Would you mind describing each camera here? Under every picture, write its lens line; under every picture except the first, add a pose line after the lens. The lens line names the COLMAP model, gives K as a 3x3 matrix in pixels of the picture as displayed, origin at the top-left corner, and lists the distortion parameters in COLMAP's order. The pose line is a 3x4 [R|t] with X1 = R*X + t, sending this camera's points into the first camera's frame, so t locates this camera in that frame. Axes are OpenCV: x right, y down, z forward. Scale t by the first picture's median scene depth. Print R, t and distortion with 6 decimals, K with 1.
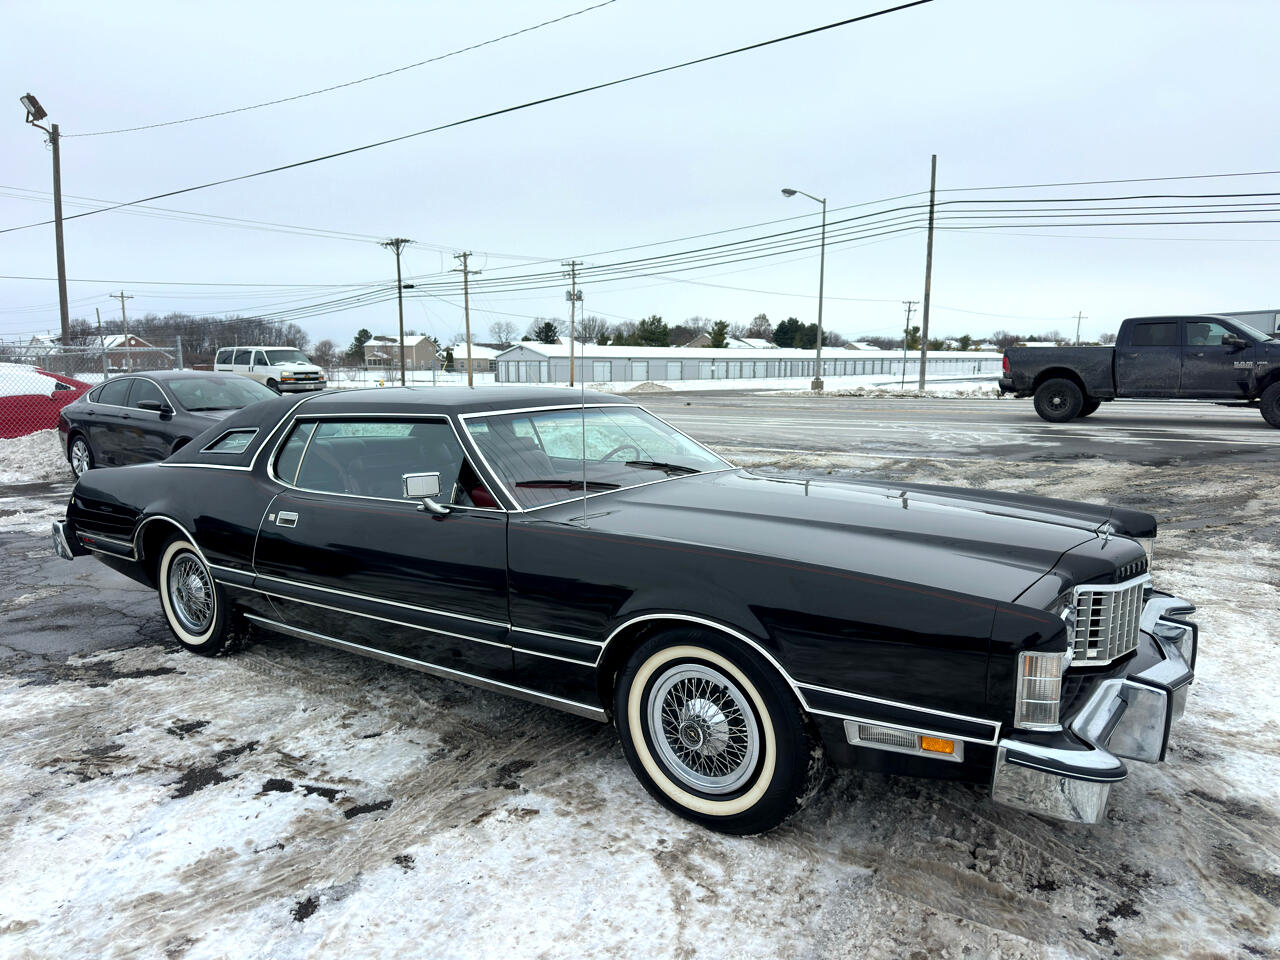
lens RADIAL K [[900.9, 0, 640.2], [0, 900.9, 506.9], [0, 0, 1]] dist [0.040262, -0.047591]
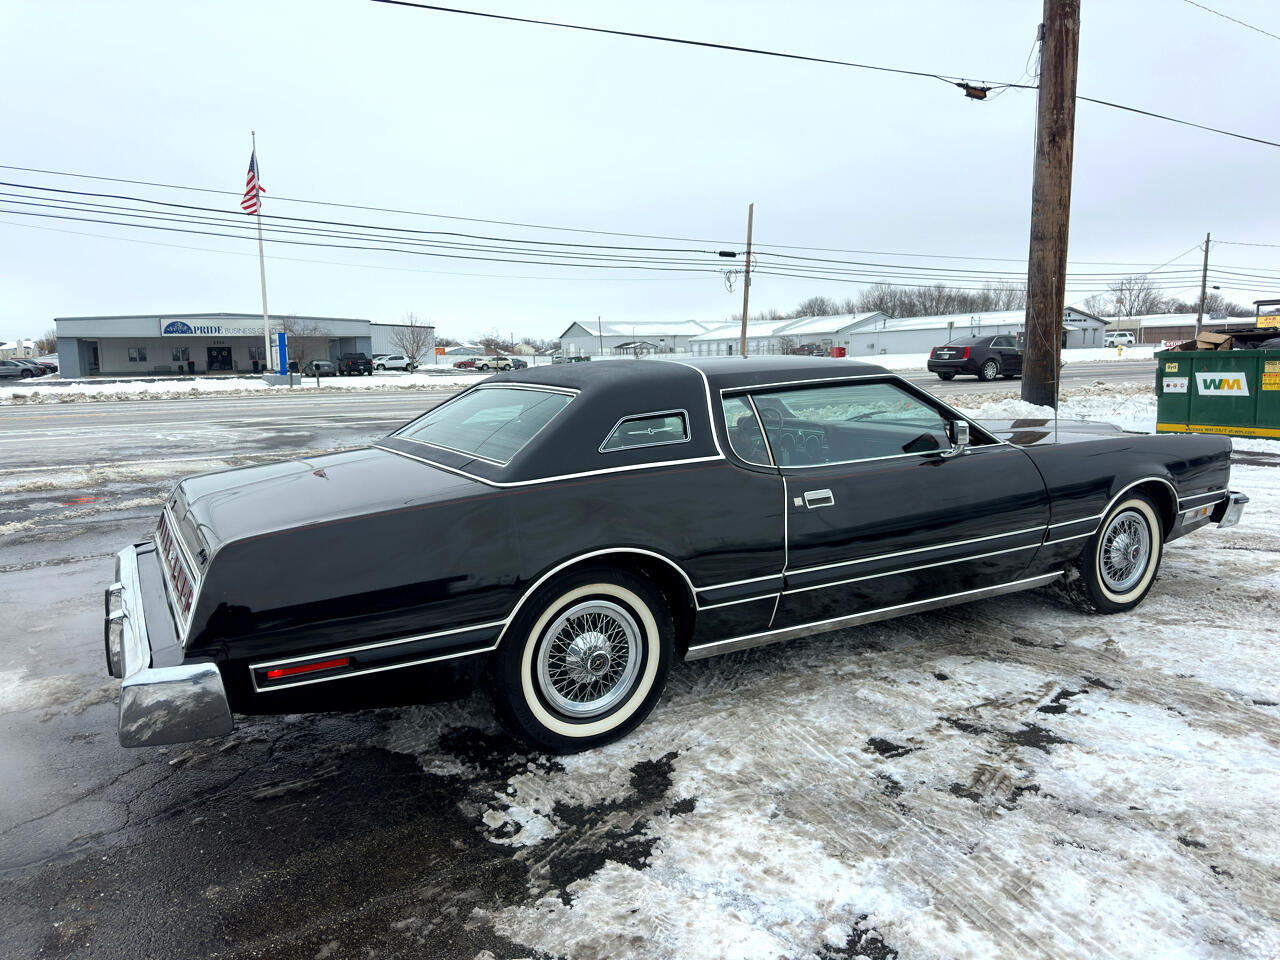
lens RADIAL K [[900.9, 0, 642.0], [0, 900.9, 488.9], [0, 0, 1]] dist [0.040262, -0.047591]
pose [[0.402592, -0.134192, 0.905490, -1.301245], [0.155913, 0.984794, 0.076624, -0.094153], [-0.902004, 0.110330, 0.417392, 0.810056]]
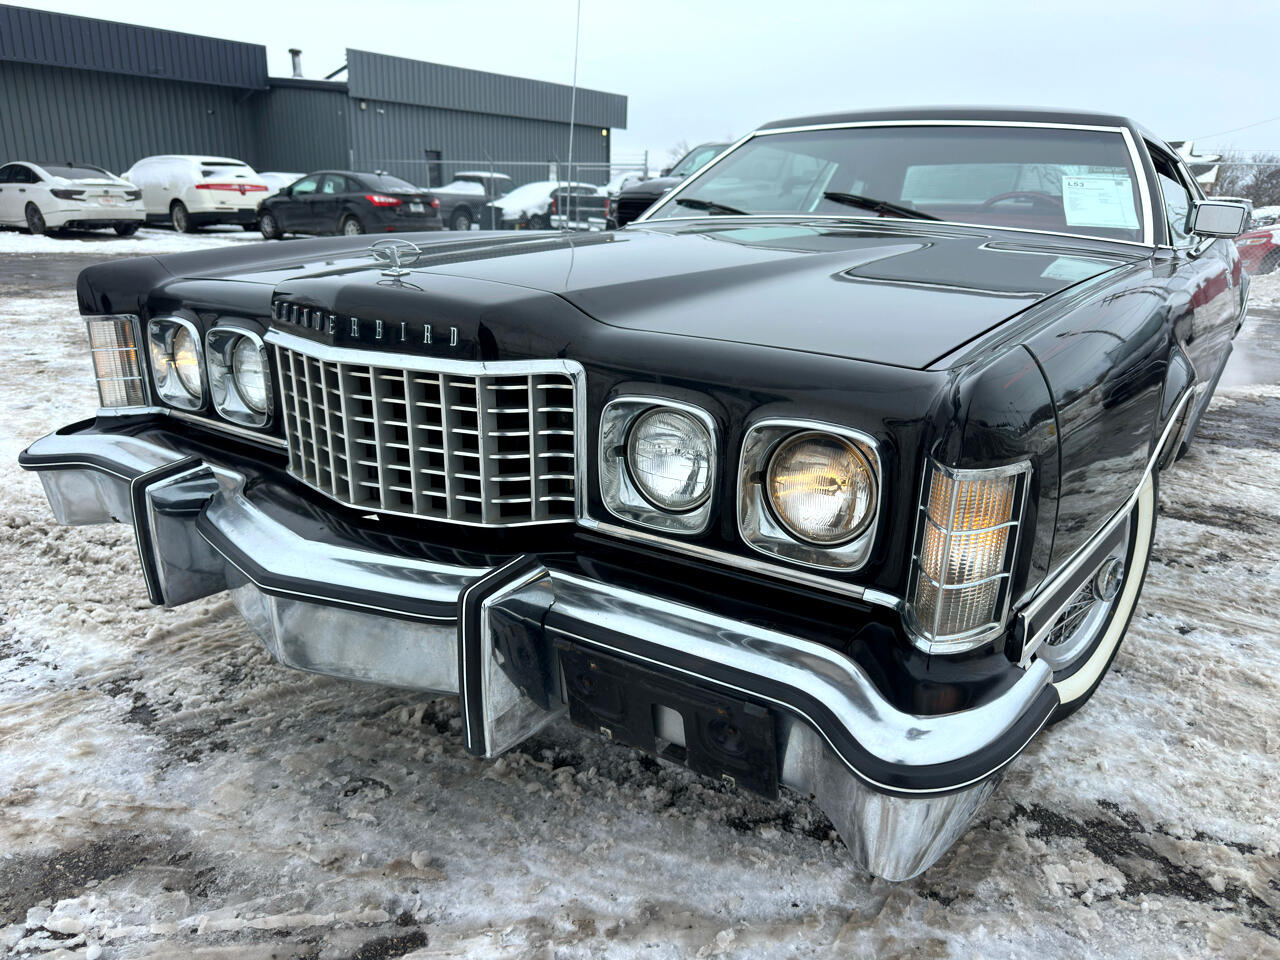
lens RADIAL K [[900.9, 0, 648.3], [0, 900.9, 496.8], [0, 0, 1]] dist [0.040262, -0.047591]
pose [[0.036858, 0.318801, -0.947105, 0.764406], [-0.184729, 0.933589, 0.307062, -0.019558], [0.982098, 0.163640, 0.093302, 0.835284]]
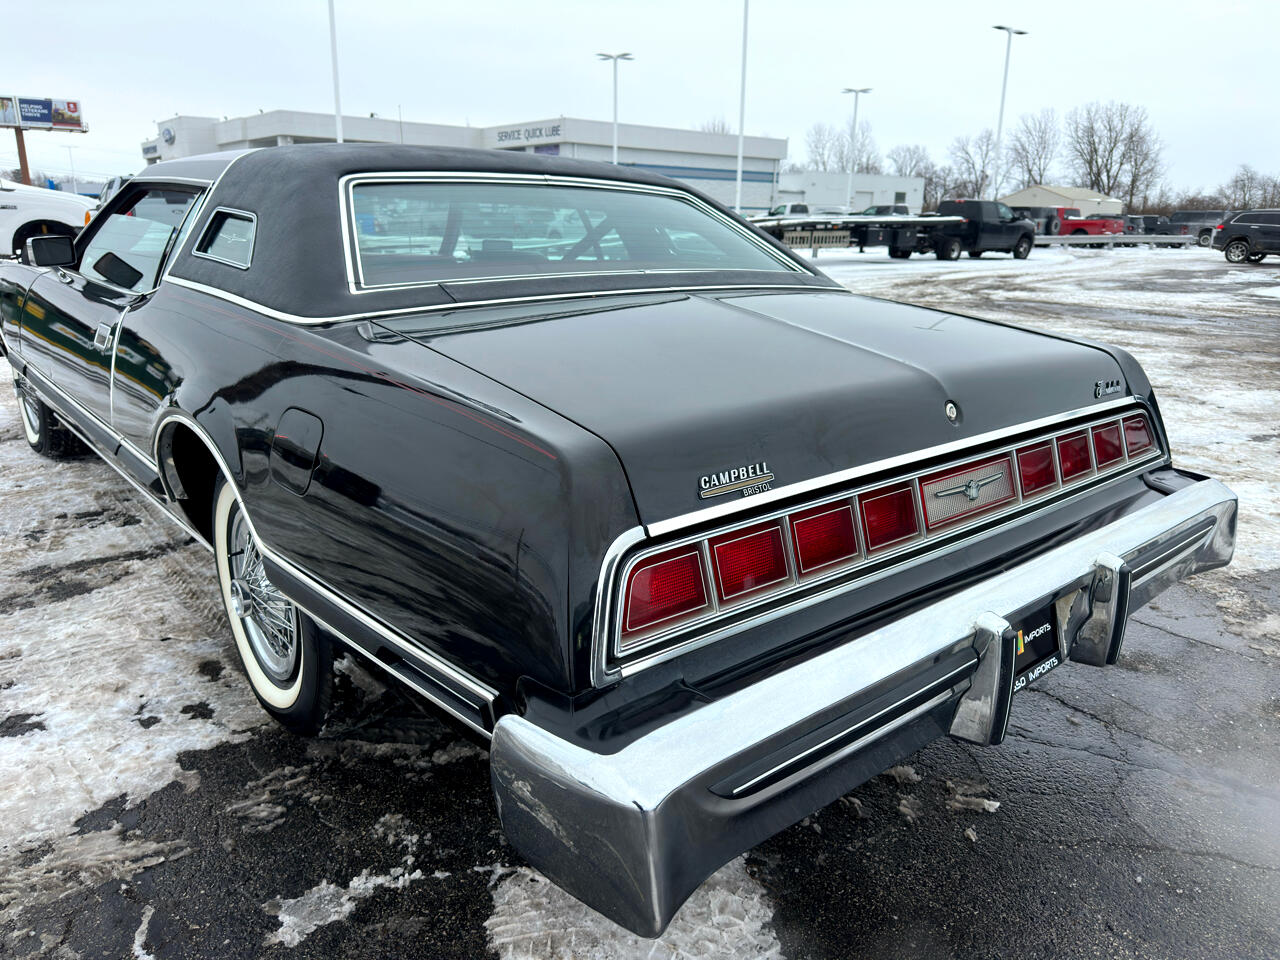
lens RADIAL K [[900.9, 0, 630.8], [0, 900.9, 483.2], [0, 0, 1]] dist [0.040262, -0.047591]
pose [[-0.971937, -0.073855, 0.223348, -0.658341], [0.027537, 0.907191, 0.419817, -0.227064], [-0.233625, 0.414186, -0.879698, 1.988479]]
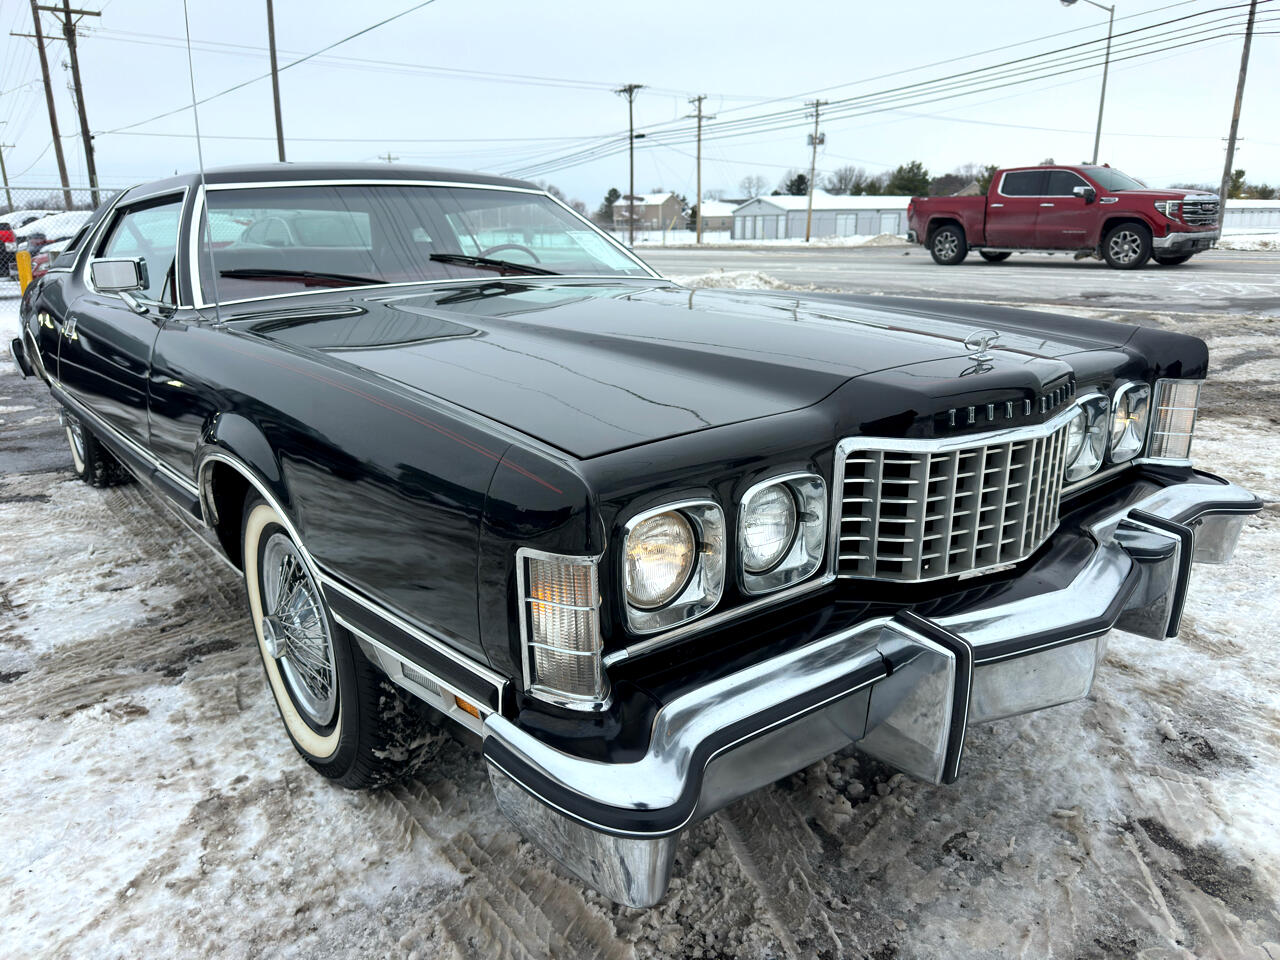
lens RADIAL K [[904.0, 0, 643.5], [0, 904.0, 500.0], [0, 0, 1]] dist [0.026408, -0.030598]
pose [[0.963813, 0.067962, -0.257769, 0.356989], [-0.031363, 0.989149, 0.143528, 0.035778], [0.264727, -0.130250, 0.955487, 0.326821]]
